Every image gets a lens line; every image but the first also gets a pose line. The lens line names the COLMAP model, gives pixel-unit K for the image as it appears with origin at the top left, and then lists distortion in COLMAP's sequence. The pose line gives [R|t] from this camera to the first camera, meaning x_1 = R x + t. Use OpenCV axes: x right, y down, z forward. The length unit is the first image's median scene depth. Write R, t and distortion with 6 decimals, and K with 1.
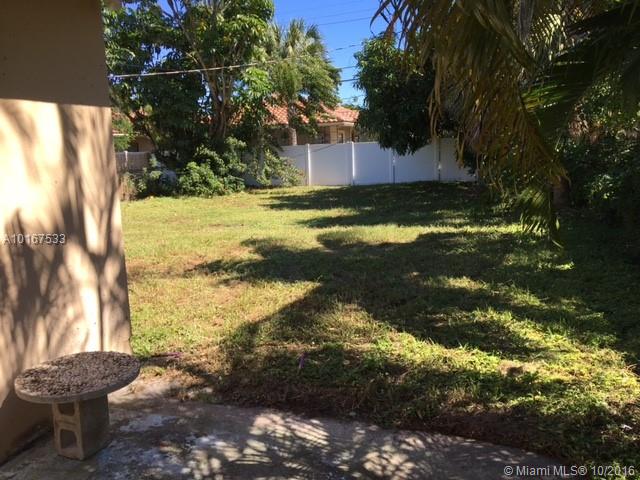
lens RADIAL K [[545.6, 0, 320.0], [0, 545.6, 240.0], [0, 0, 1]] dist [0.089918, -0.112990]
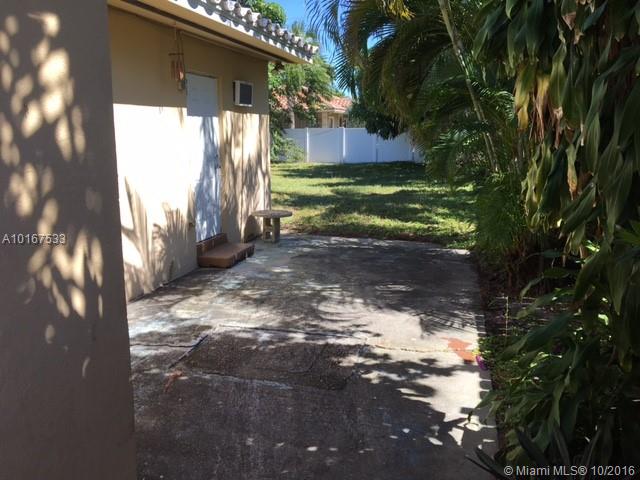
lens RADIAL K [[545.6, 0, 320.0], [0, 545.6, 240.0], [0, 0, 1]] dist [0.089918, -0.112990]
pose [[0.998842, 0.024699, 0.041295, -0.046321], [-0.025972, 0.999195, 0.030574, 0.043458], [-0.040507, -0.031611, 0.998679, -0.274165]]
